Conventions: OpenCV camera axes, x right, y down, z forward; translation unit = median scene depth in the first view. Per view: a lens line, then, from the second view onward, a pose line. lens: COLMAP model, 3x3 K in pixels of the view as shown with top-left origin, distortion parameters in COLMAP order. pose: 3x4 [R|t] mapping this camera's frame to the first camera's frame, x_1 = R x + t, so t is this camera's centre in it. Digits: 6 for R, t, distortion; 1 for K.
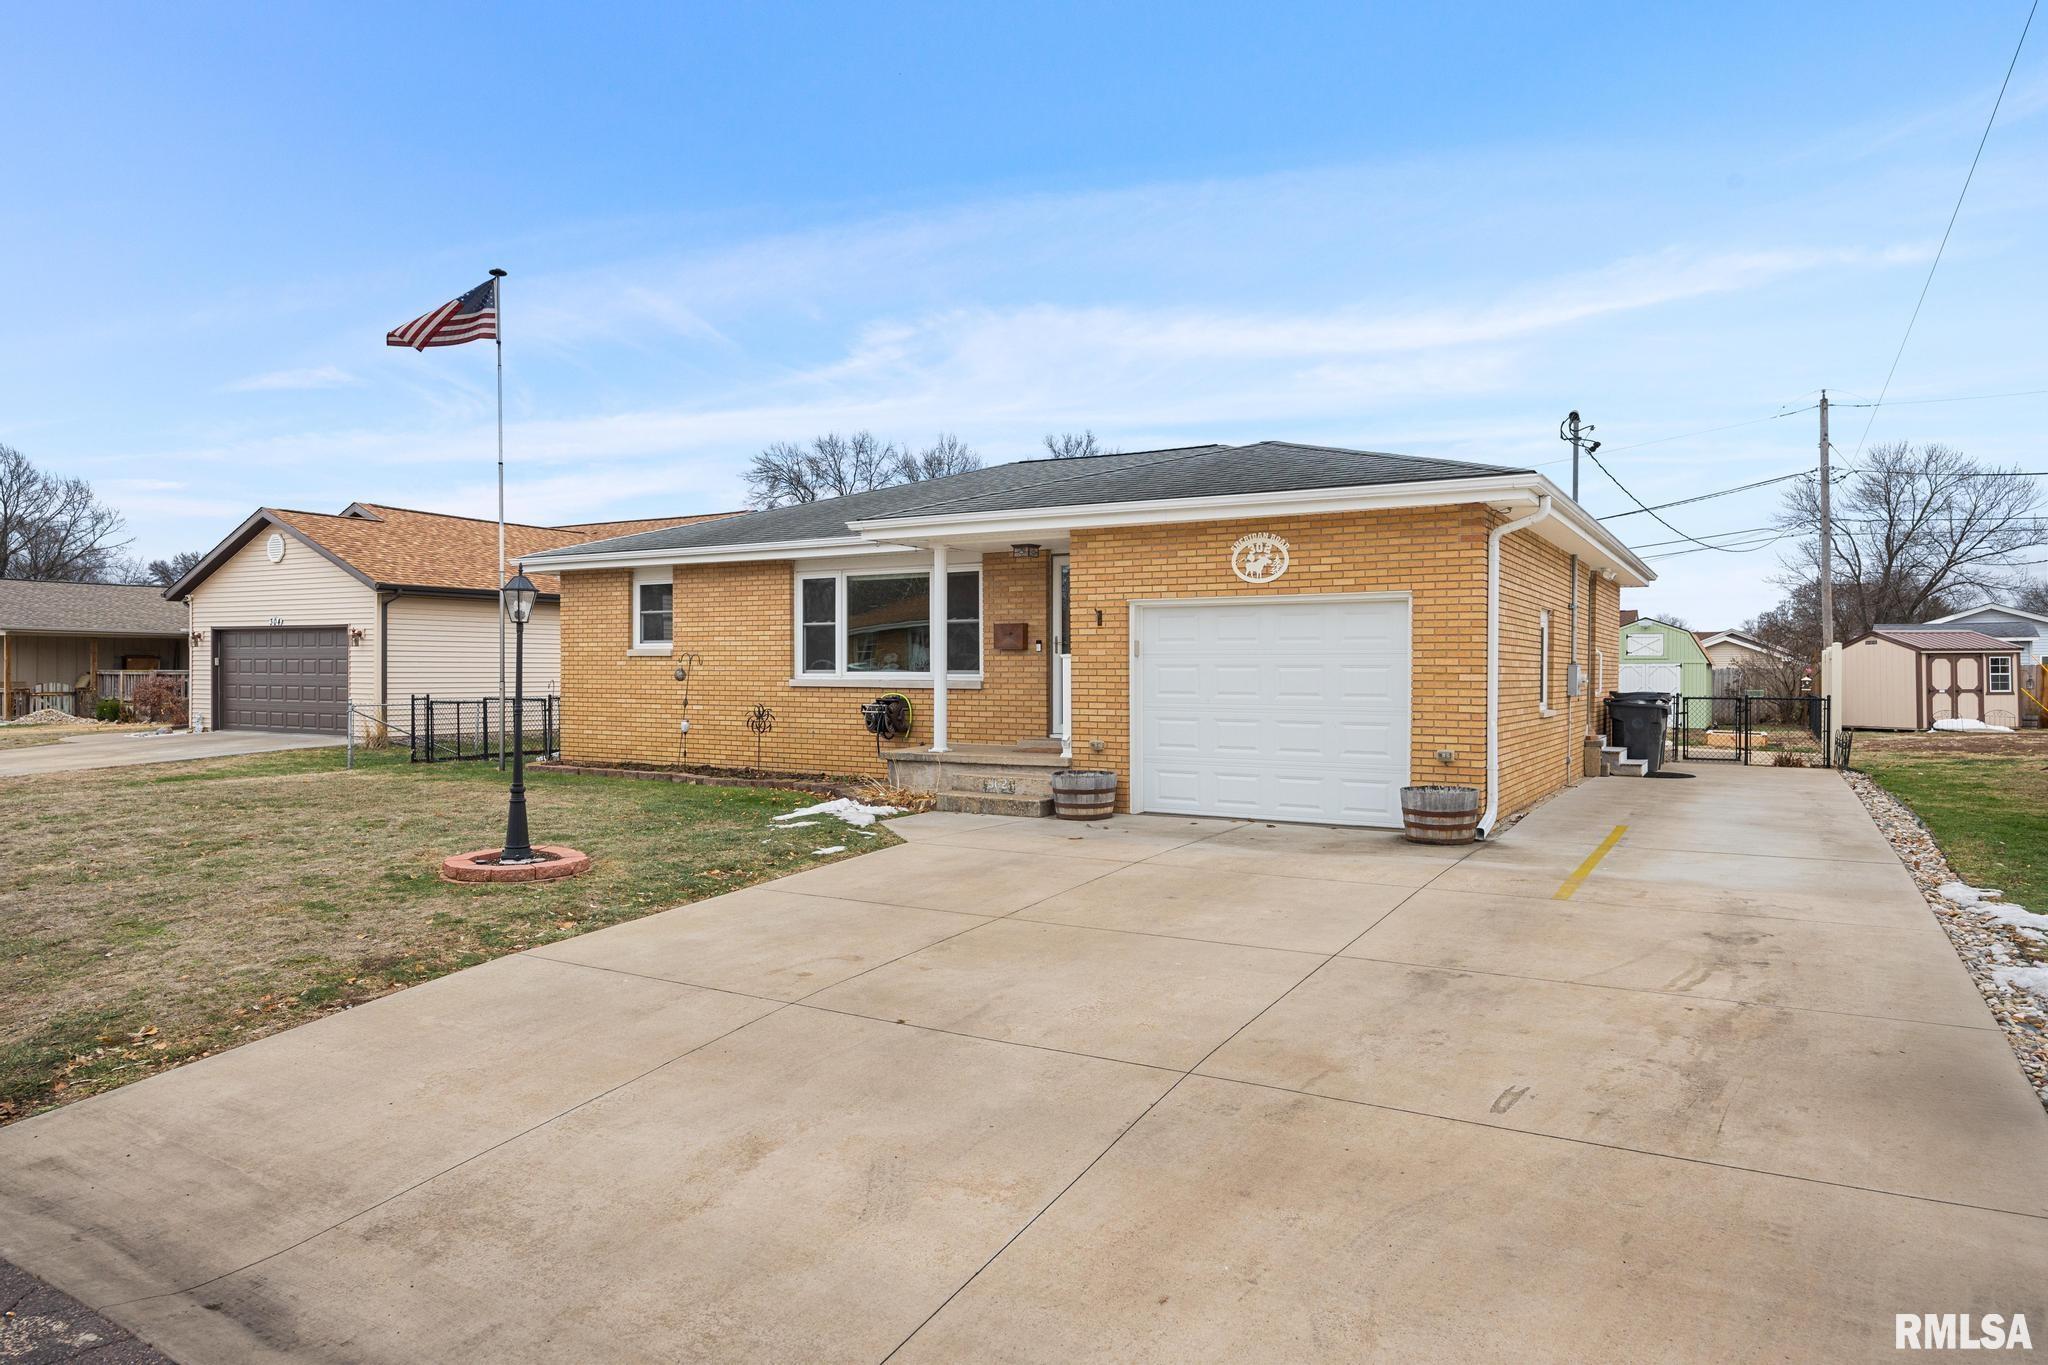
lens RADIAL K [[1232.4, 0, 1024.0], [0, 1232.4, 682.5], [0, 0, 1]] dist [0.000074, -0.000008]
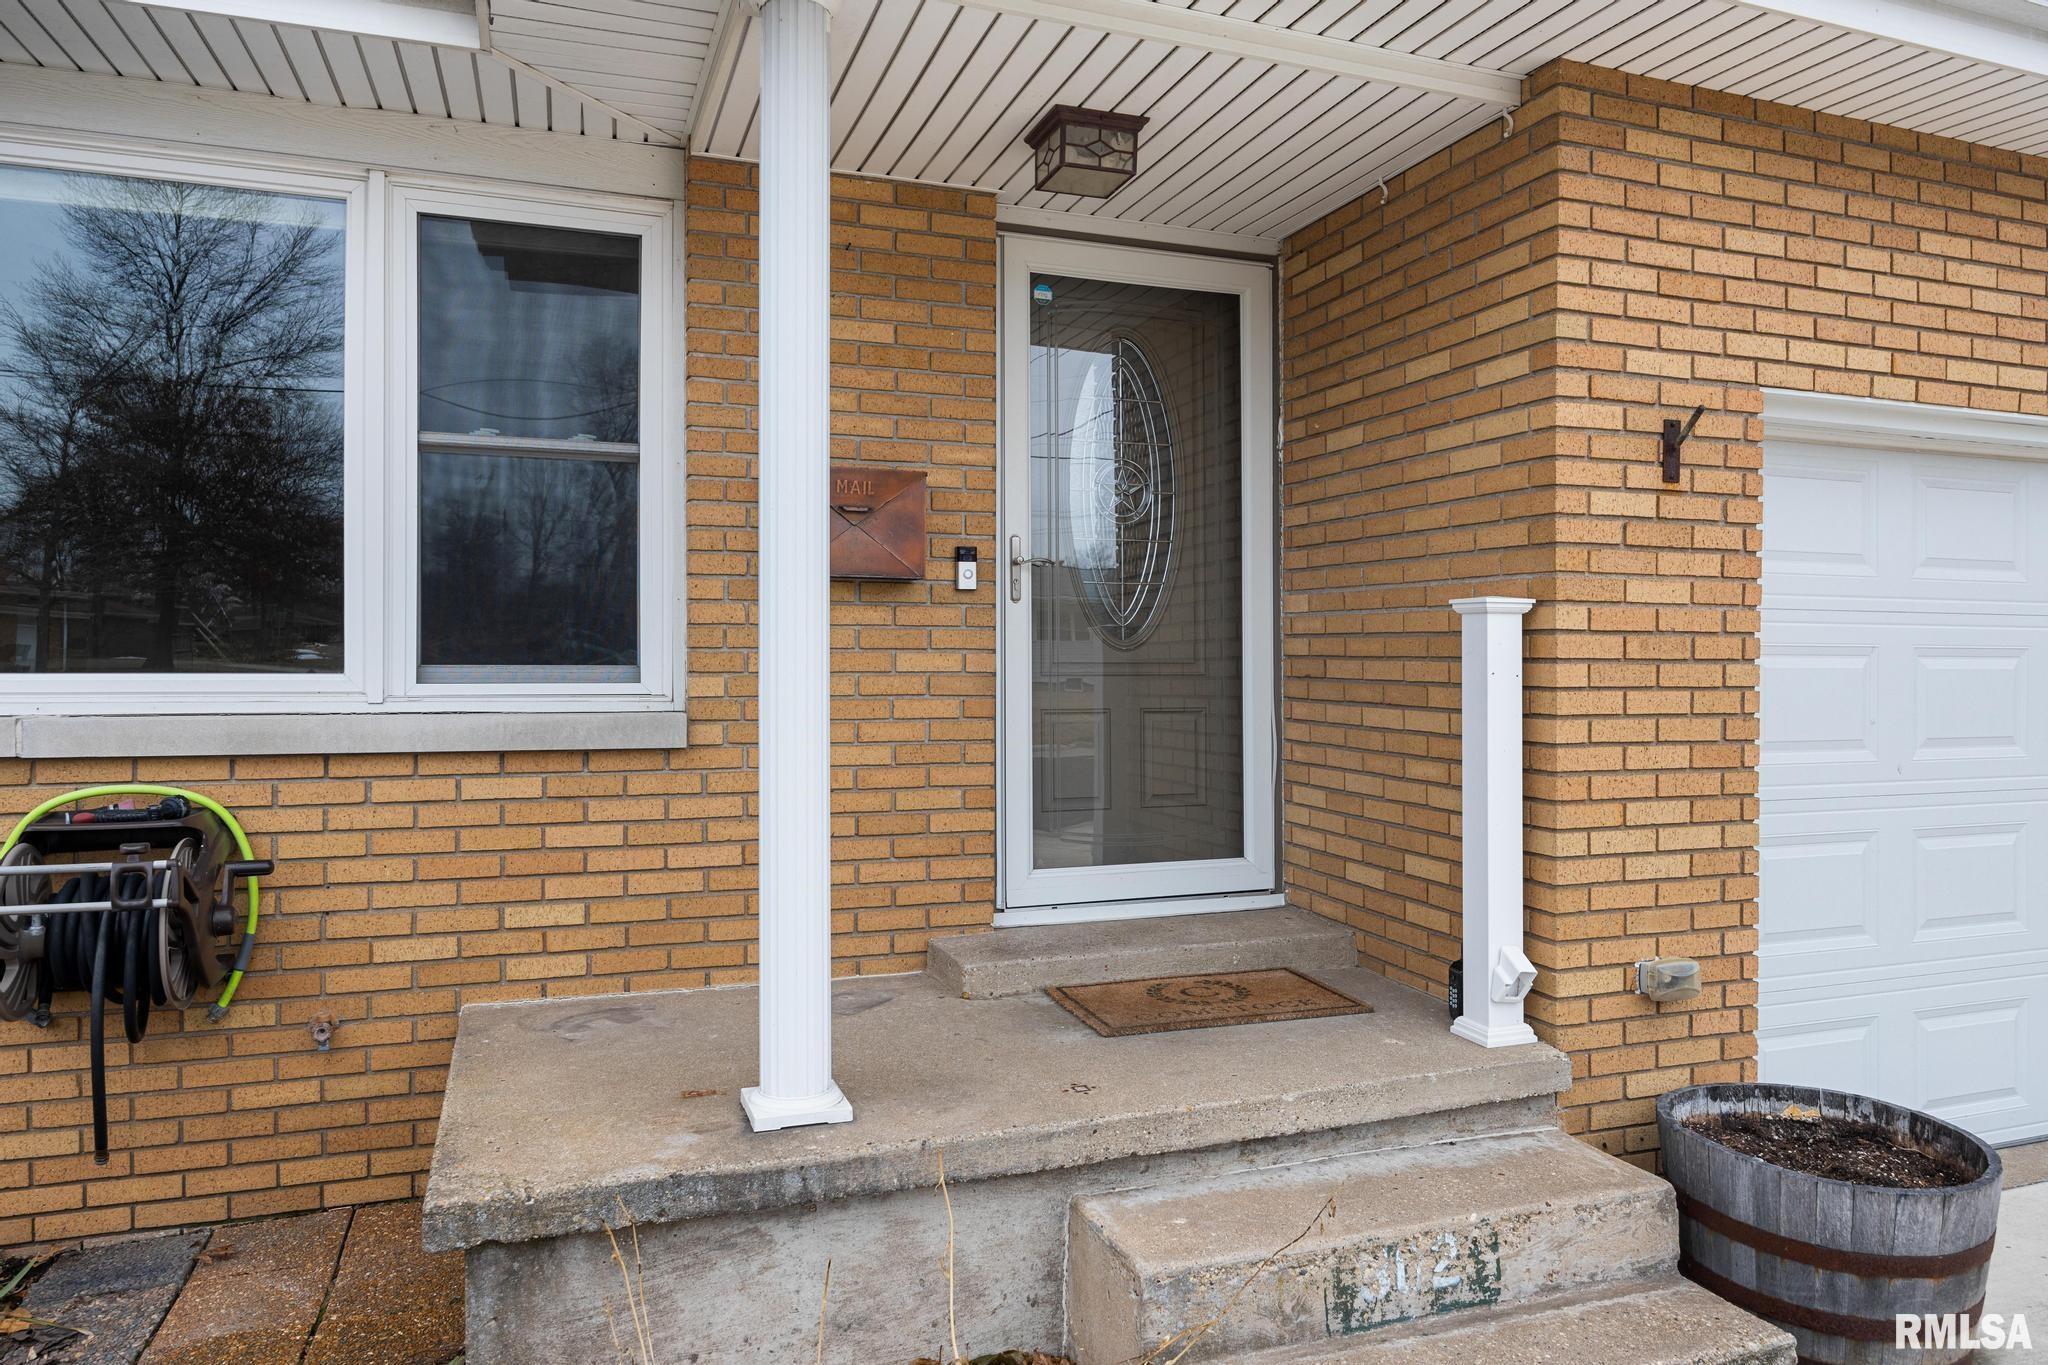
lens RADIAL K [[1329.7, 0, 1024.0], [0, 1329.7, 682.5], [0, 0, 1]] dist [-0.001995, -0.000598]
pose [[0.617037, -0.003919, 0.786925, -0.220907], [0.006385, 0.999980, -0.000027, -0.007739], [-0.786908, 0.005041, 0.617049, 0.936672]]
